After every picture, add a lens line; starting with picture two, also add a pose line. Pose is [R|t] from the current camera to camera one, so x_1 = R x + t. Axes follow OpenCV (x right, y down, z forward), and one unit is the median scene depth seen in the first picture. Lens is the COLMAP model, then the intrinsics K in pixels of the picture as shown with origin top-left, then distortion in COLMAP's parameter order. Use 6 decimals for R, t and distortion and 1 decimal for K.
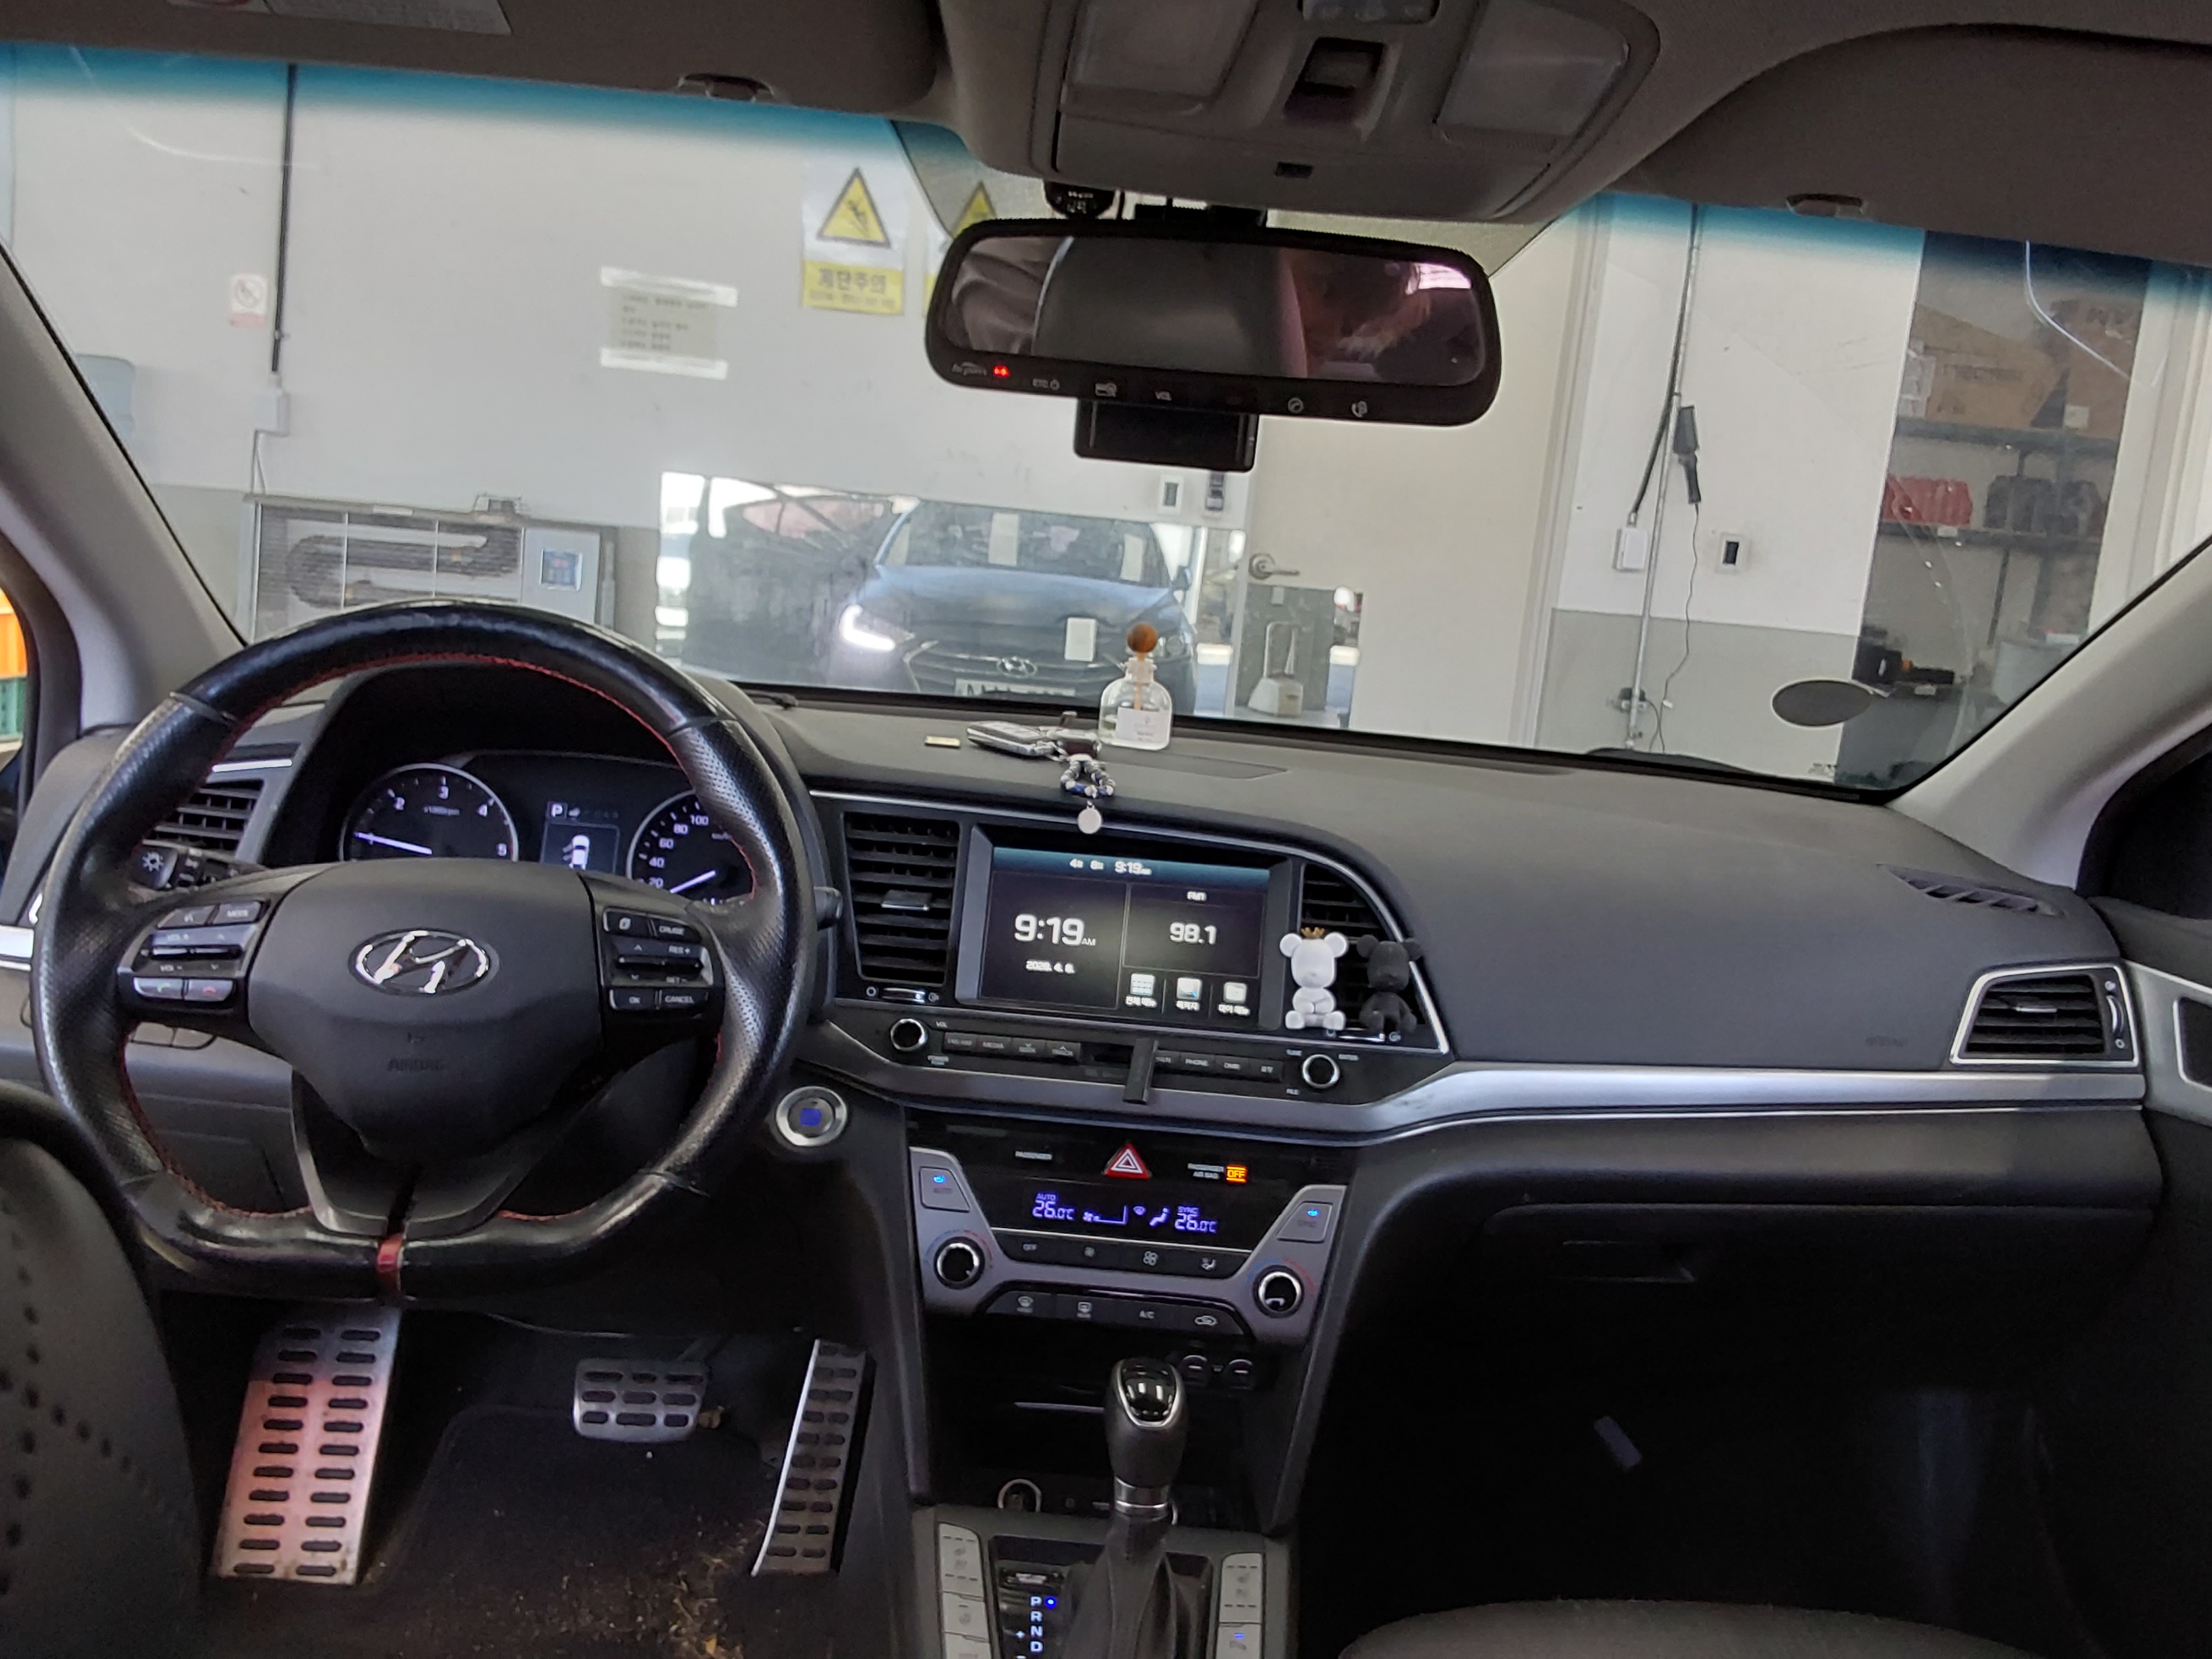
lens RADIAL K [[1831.8, 0, 1120.7], [0, 1831.8, 834.4], [0, 0, 1]] dist [0.039051, -0.042806]
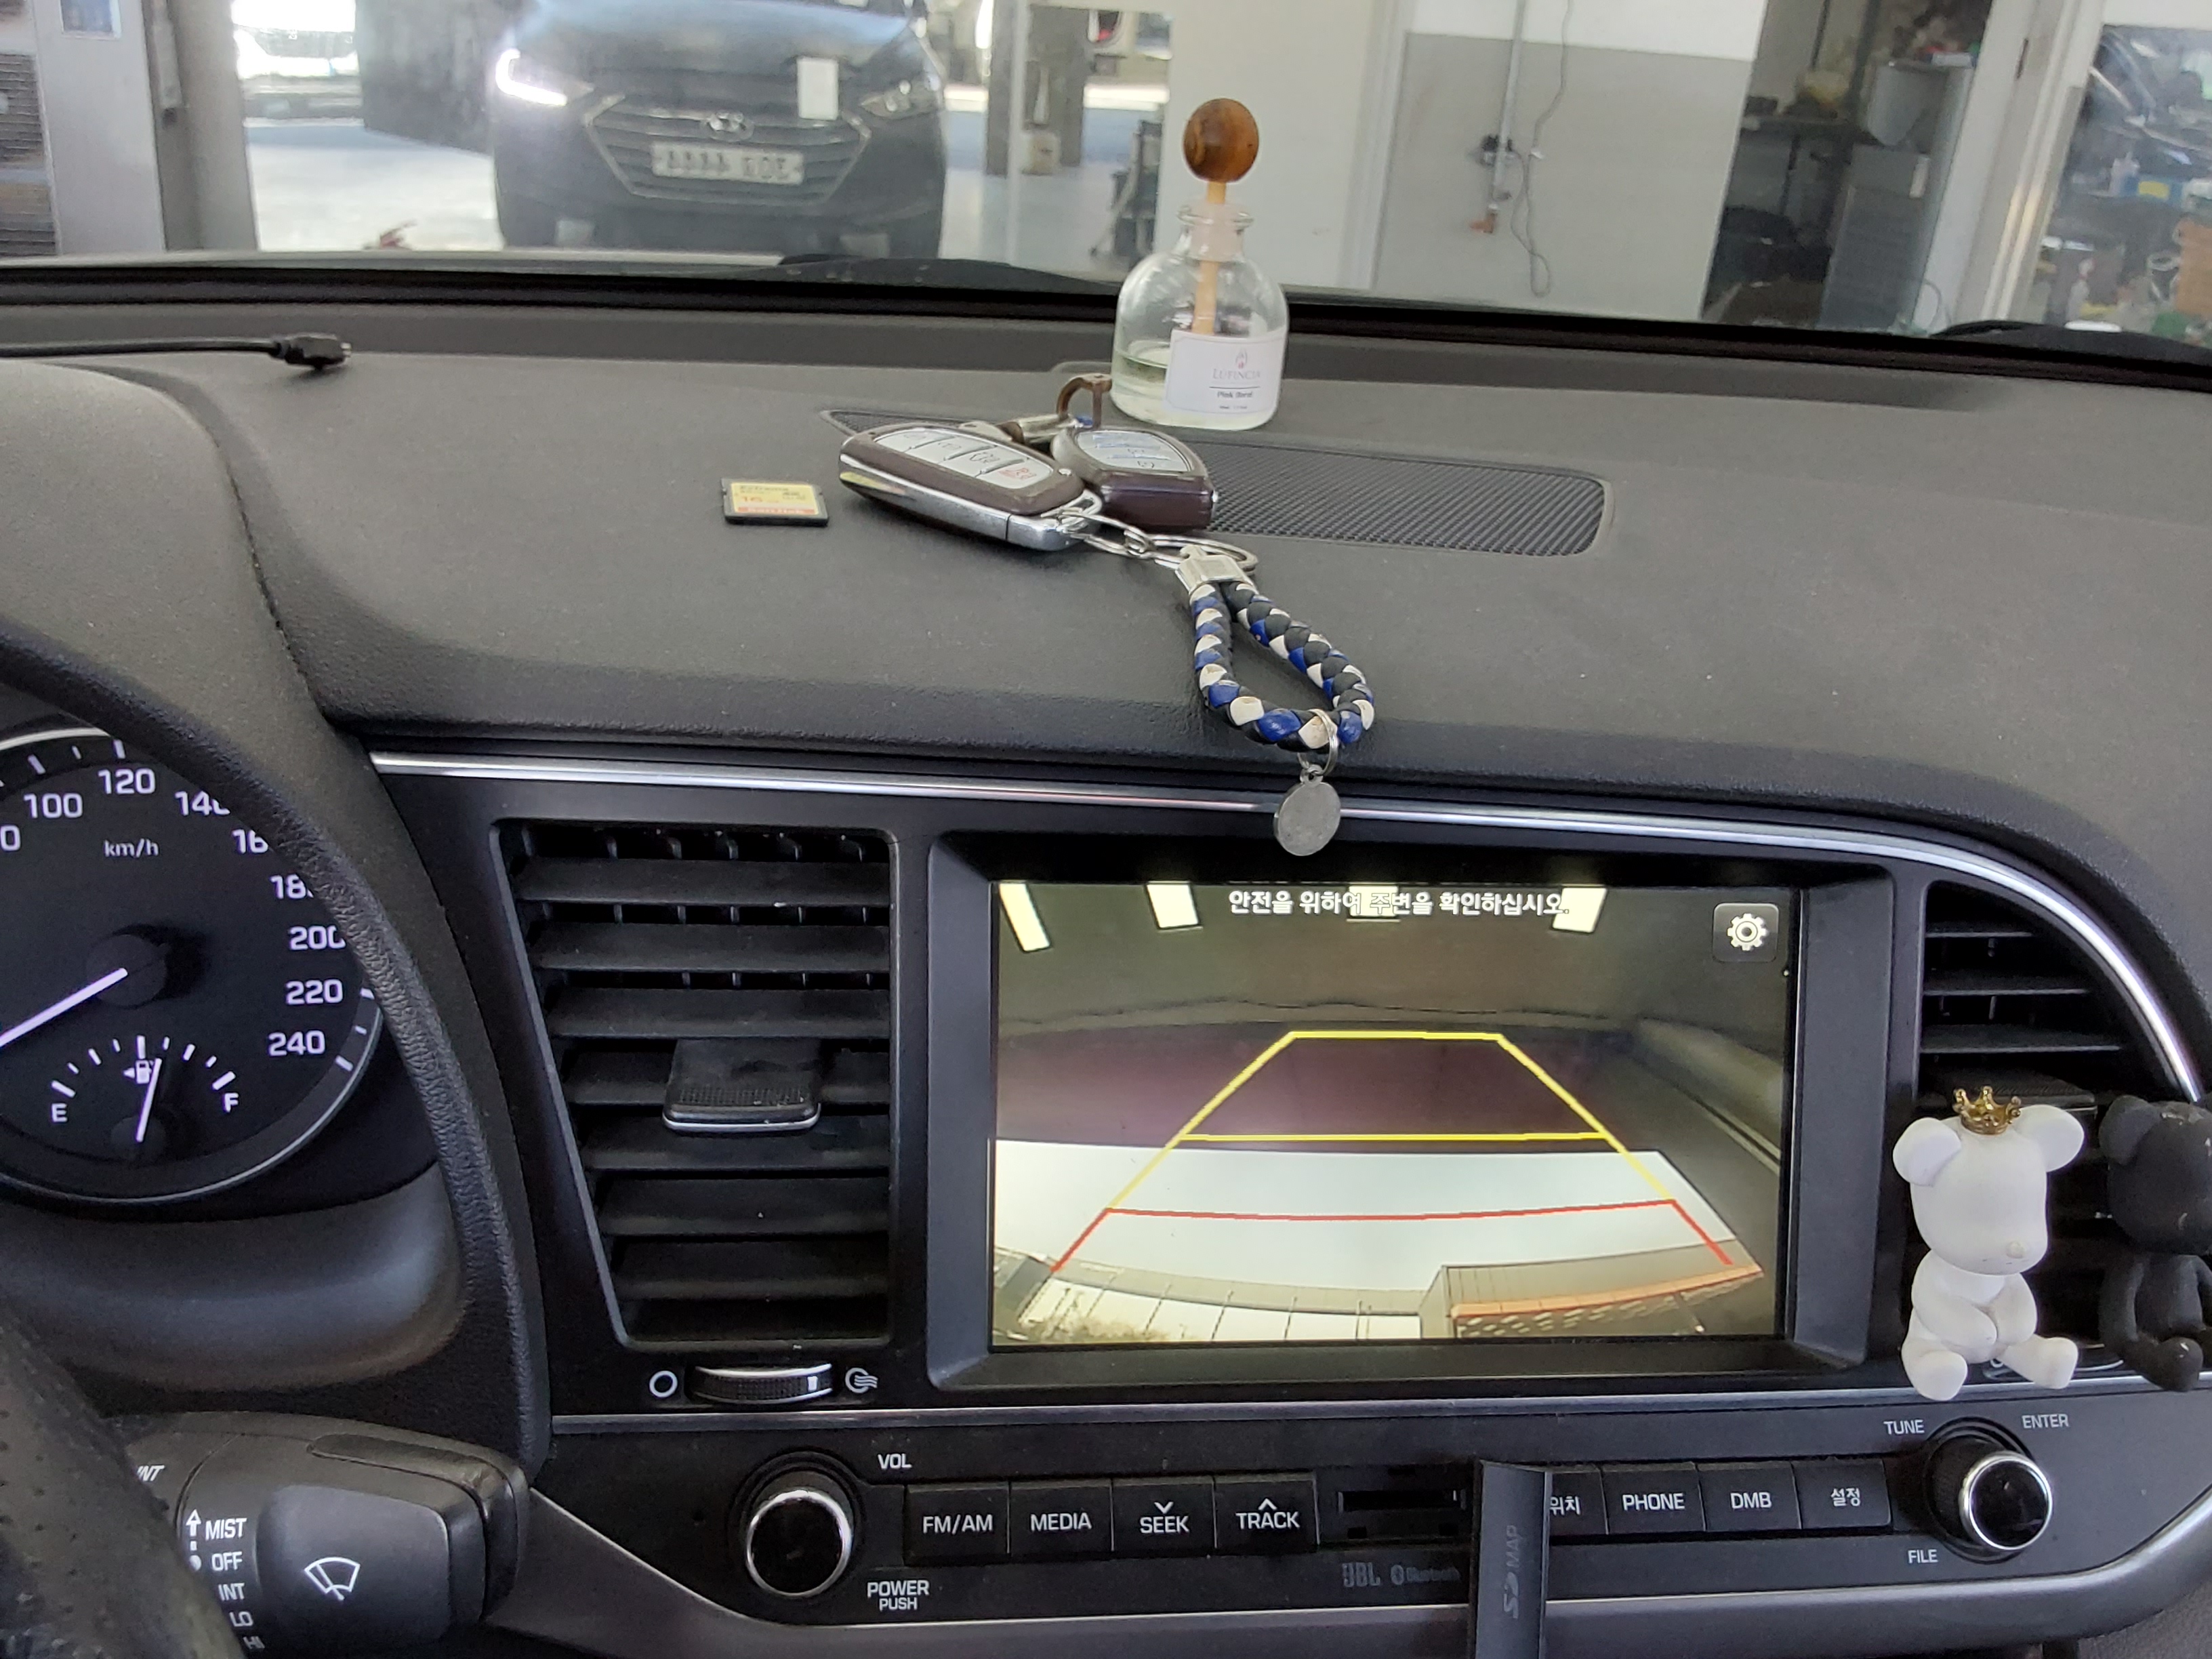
lens RADIAL K [[1831.8, 0, 1109.6], [0, 1831.8, 843.9], [0, 0, 1]] dist [0.039051, -0.042806]
pose [[0.989284, -0.078421, 0.123156, -0.084592], [0.040003, 0.956815, 0.287931, -0.089353], [-0.140417, -0.279919, 0.949699, 0.661204]]
